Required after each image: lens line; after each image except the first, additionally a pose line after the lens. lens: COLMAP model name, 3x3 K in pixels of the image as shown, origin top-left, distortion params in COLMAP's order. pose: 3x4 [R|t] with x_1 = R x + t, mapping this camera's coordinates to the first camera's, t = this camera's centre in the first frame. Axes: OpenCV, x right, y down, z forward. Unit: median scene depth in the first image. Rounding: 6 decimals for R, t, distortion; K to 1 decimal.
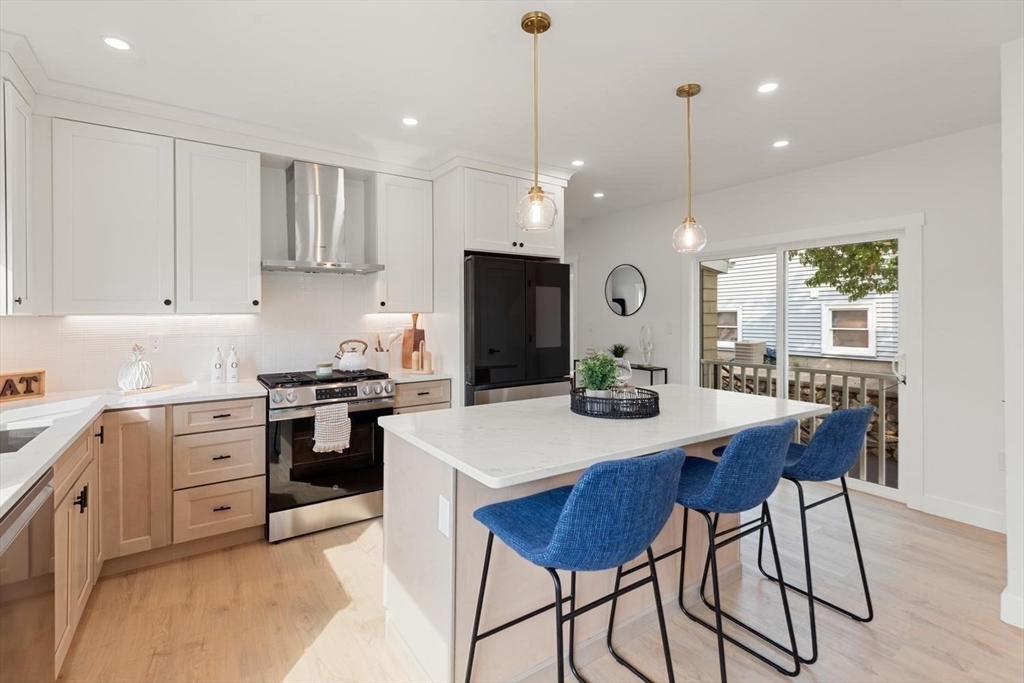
lens RADIAL K [[469.6, 0, 510.8], [0, 469.6, 314.2], [0, 0, 1]] dist [0.001841, 0.000308]
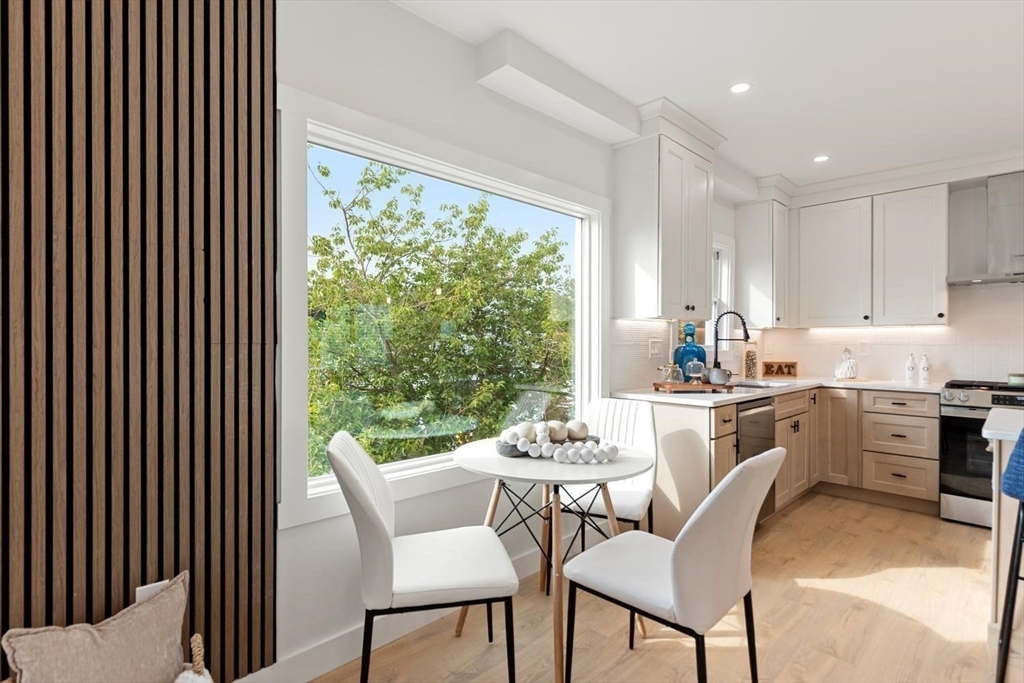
lens RADIAL K [[499.1, 0, 512.4], [0, 499.1, 344.7], [0, 0, 1]] dist [0.001512, -0.000117]
pose [[0.179261, 0.010489, -0.983746, 0.518812], [-0.001357, 0.999945, 0.010414, 0.040089], [0.983801, -0.000532, 0.179266, -0.277864]]
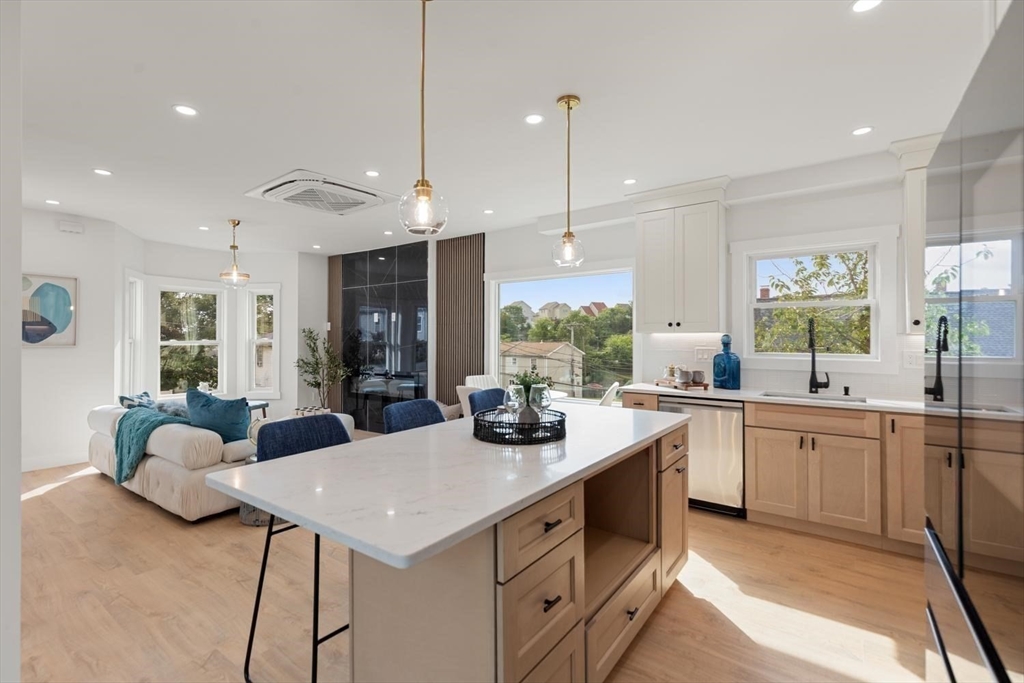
lens RADIAL K [[473.1, 0, 514.2], [0, 473.1, 337.0], [0, 0, 1]] dist [0.002833, 0.000386]
pose [[-0.940975, 0.003584, -0.338457, 0.427607], [0.006355, 0.999955, -0.007080, 0.013339], [0.338416, -0.008813, -0.940955, 1.484941]]
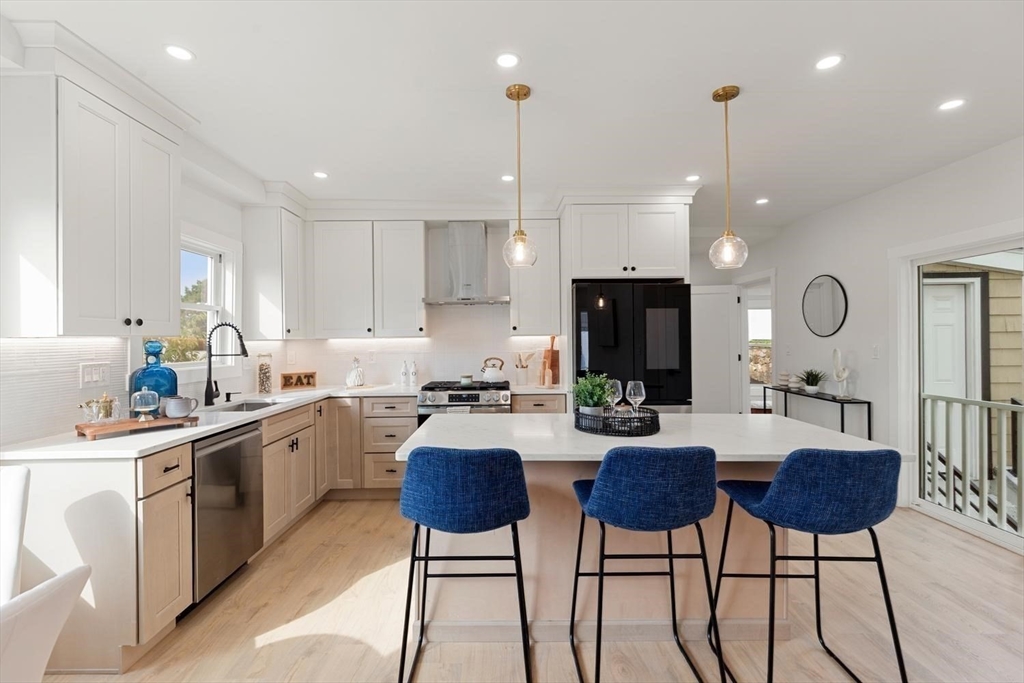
lens RADIAL K [[462.7, 0, 510.0], [0, 462.7, 336.2], [0, 0, 1]] dist [0.003311, 0.000270]
pose [[0.834019, -0.005443, -0.551709, 0.468870], [0.006793, 0.999977, 0.000403, -0.002729], [0.551694, -0.004084, 0.834037, 0.005612]]
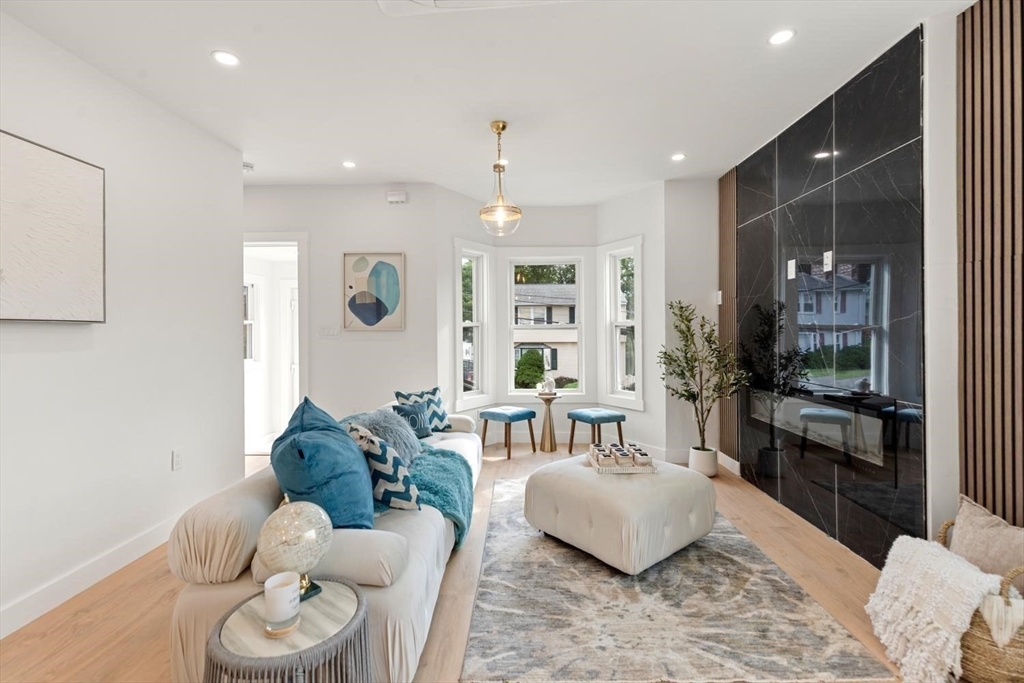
lens RADIAL K [[469.1, 0, 507.4], [0, 469.1, 330.8], [0, 0, 1]] dist [0.002699, -0.000088]
pose [[-0.802269, 0.009550, 0.596886, 0.154401], [0.007558, 0.999954, -0.005841, 0.041312], [-0.596915, -0.000175, -0.802305, 0.322515]]
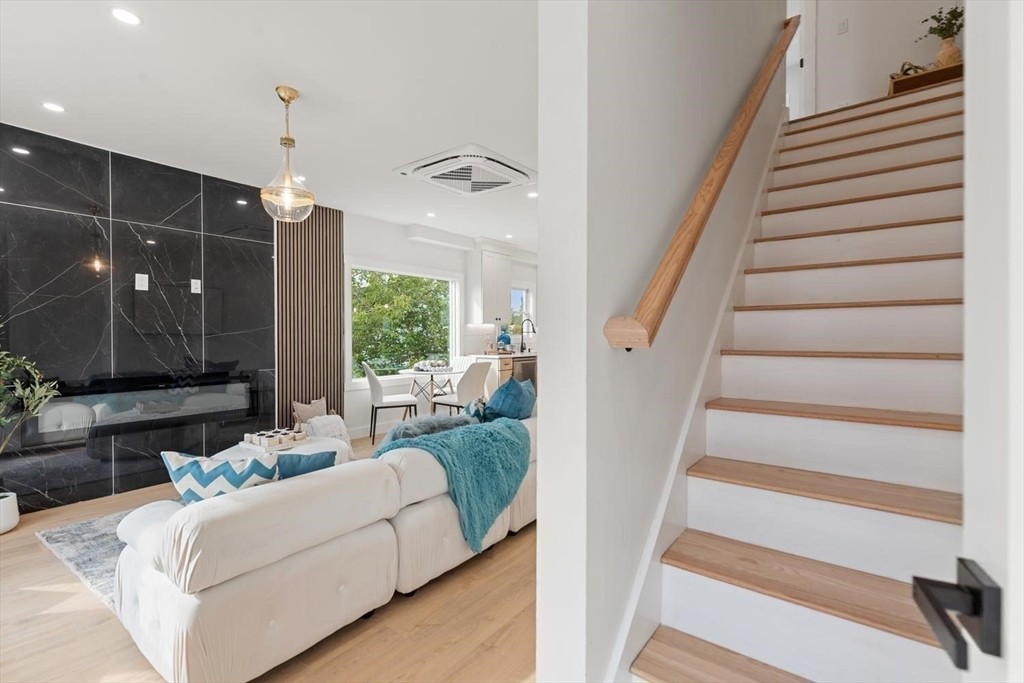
lens RADIAL K [[457.6, 0, 512.5], [0, 457.6, 335.8], [0, 0, 1]] dist [0.001741, 0.000324]
pose [[0.324730, 0.008643, -0.945767, 1.823420], [0.000908, 0.999955, 0.009450, 0.034497], [0.945806, -0.003927, 0.324707, -0.407339]]
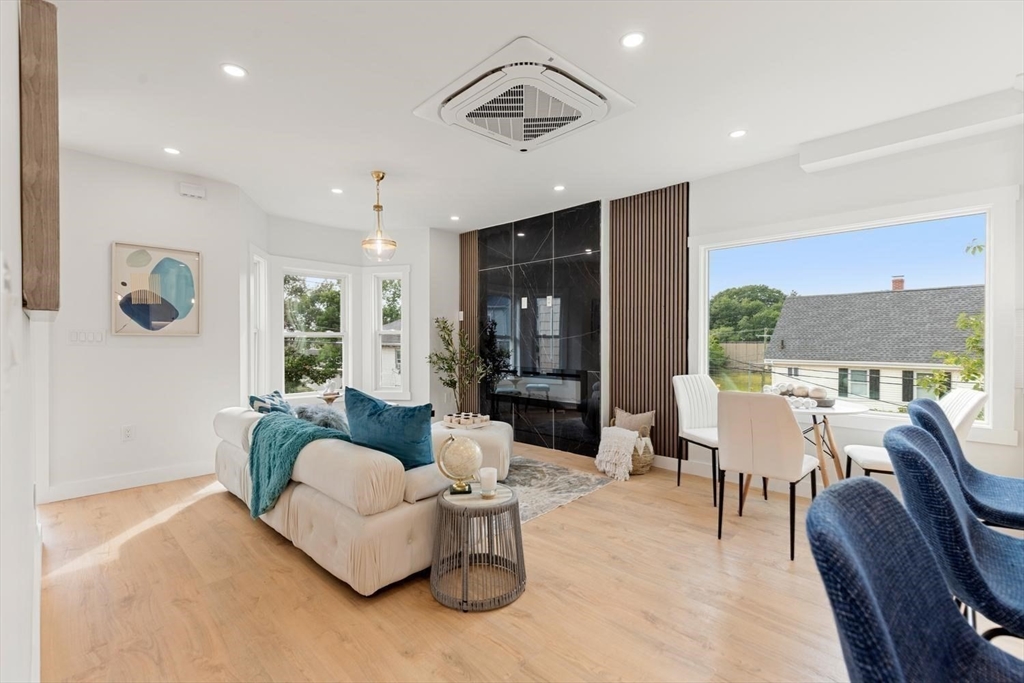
lens RADIAL K [[463.7, 0, 514.0], [0, 463.7, 344.6], [0, 0, 1]] dist [0.003379, -0.000125]
pose [[-0.979800, 0.008362, -0.199805, 0.697704], [0.007310, 0.999955, 0.006001, 0.053470], [0.199846, 0.004420, -0.979817, 0.875469]]
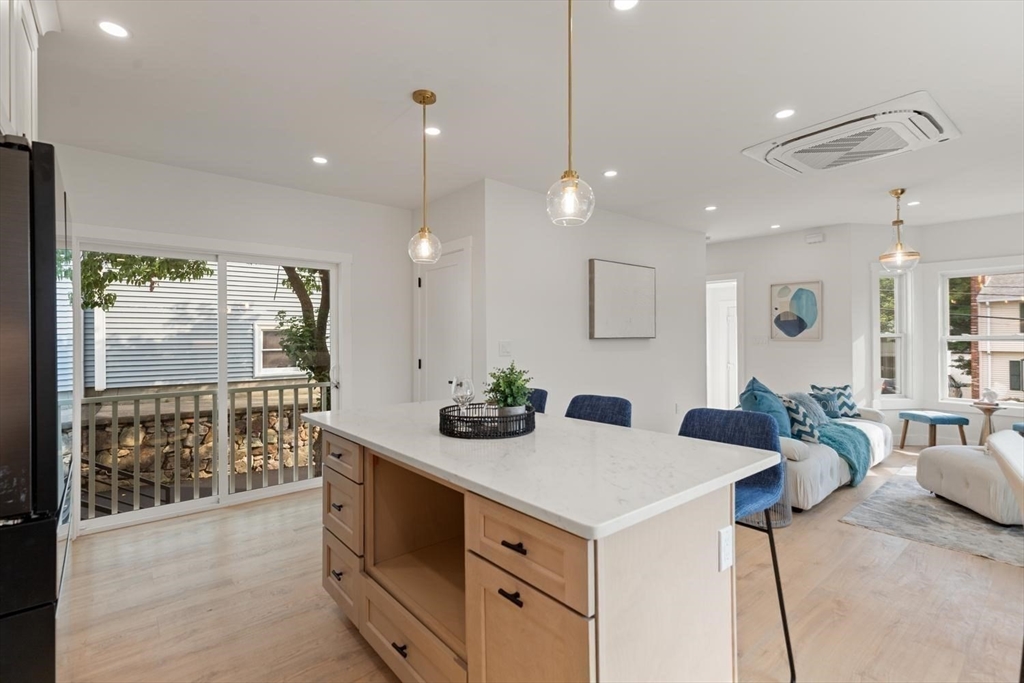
lens RADIAL K [[469.1, 0, 507.4], [0, 469.1, 330.8], [0, 0, 1]] dist [0.002699, -0.000088]
pose [[-0.094123, 0.014469, 0.995455, -0.521448], [-0.000722, 0.999893, -0.014602, 0.016383], [-0.995560, -0.002093, -0.094103, 0.809671]]
